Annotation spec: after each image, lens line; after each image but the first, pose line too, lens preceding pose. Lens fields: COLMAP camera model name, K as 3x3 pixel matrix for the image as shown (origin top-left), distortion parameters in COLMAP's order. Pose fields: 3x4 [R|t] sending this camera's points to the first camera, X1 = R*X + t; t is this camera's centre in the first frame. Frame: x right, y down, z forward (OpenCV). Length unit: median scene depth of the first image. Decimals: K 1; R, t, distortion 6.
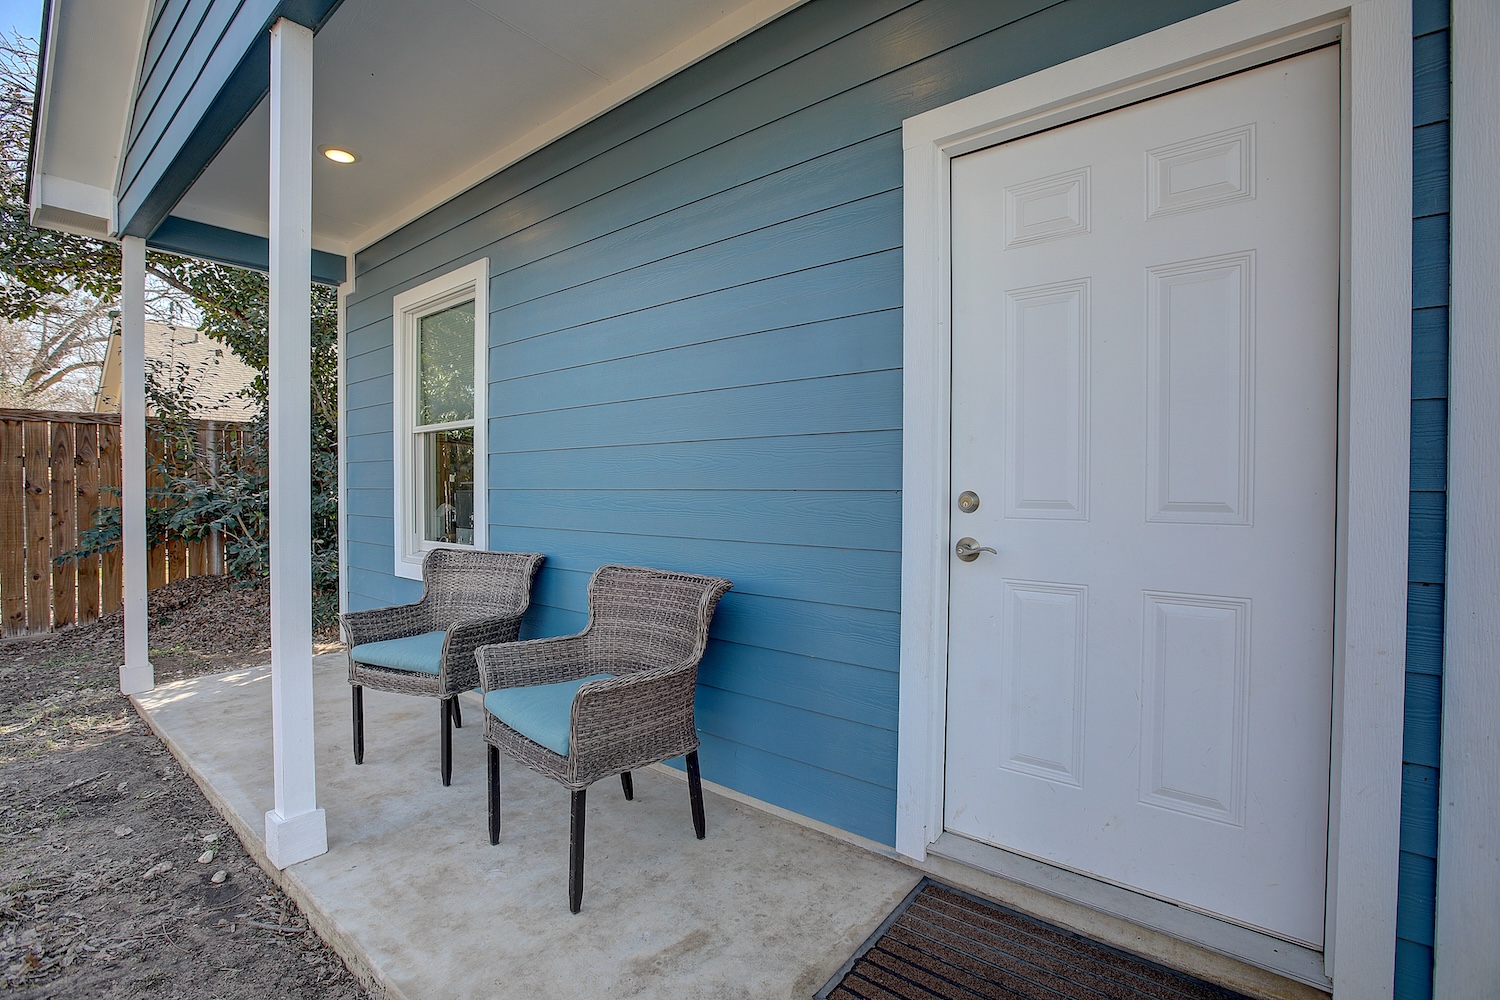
lens RADIAL K [[686.9, 0, 741.5], [0, 686.9, 497.7], [0, 0, 1]] dist [-0.055741, 0.021498]
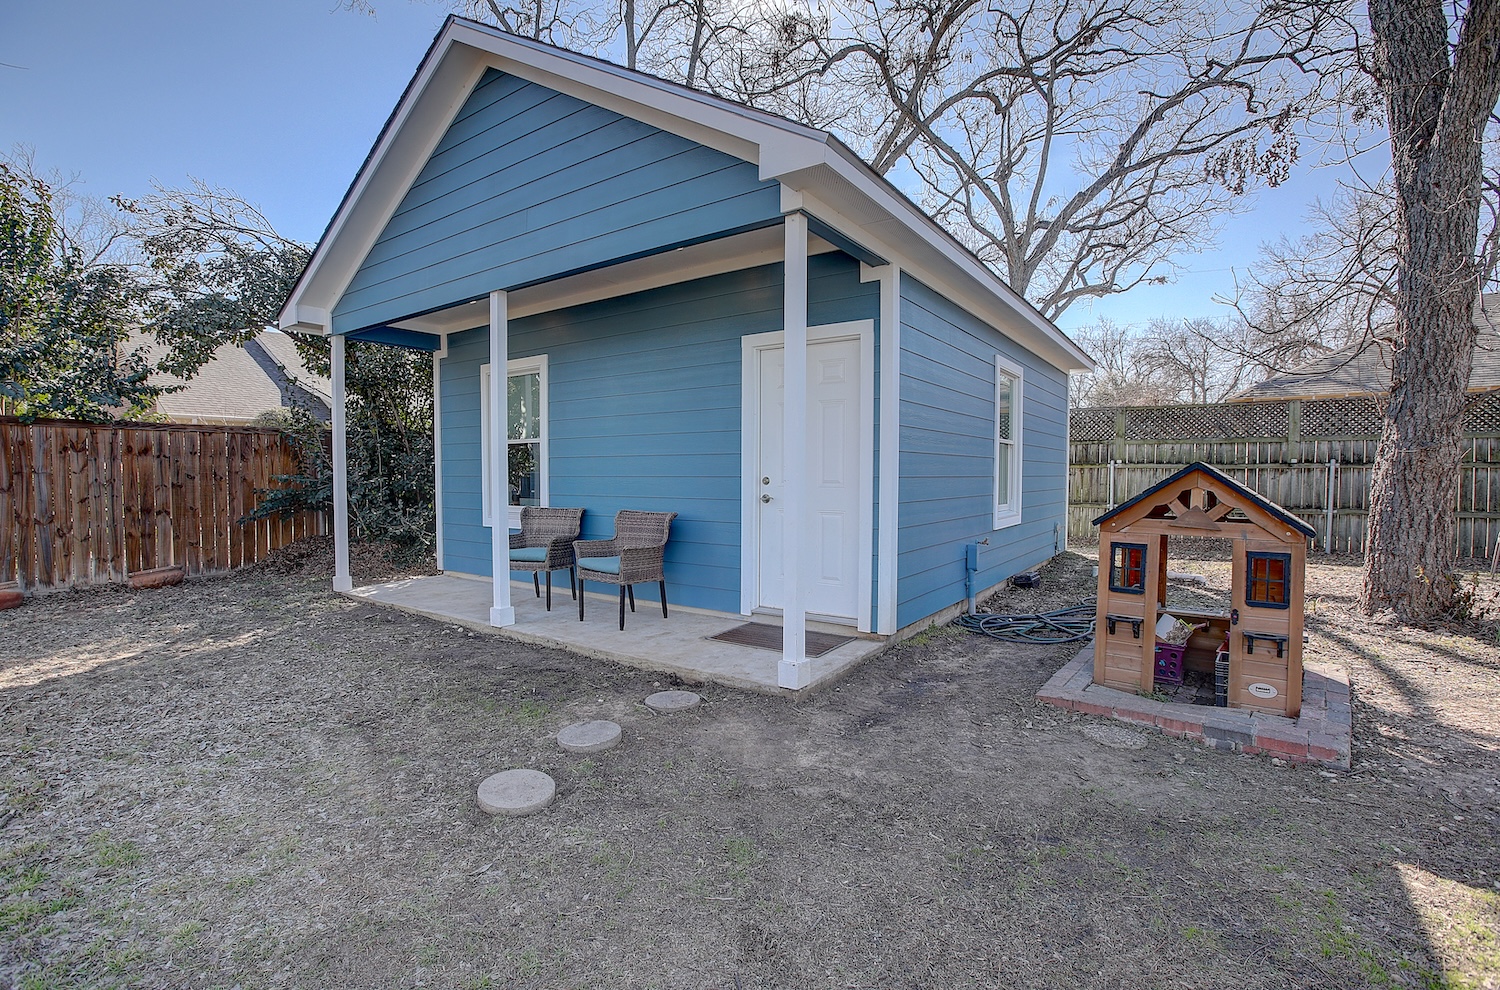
lens RADIAL K [[706.4, 0, 750.0], [0, 706.4, 495.0], [0, 0, 1]] dist [-0.001052, -0.000119]
pose [[0.996283, -0.006751, 0.085876, 0.024700], [0.005137, 0.999806, 0.019001, 0.006932], [-0.085988, -0.018489, 0.996125, -1.388089]]
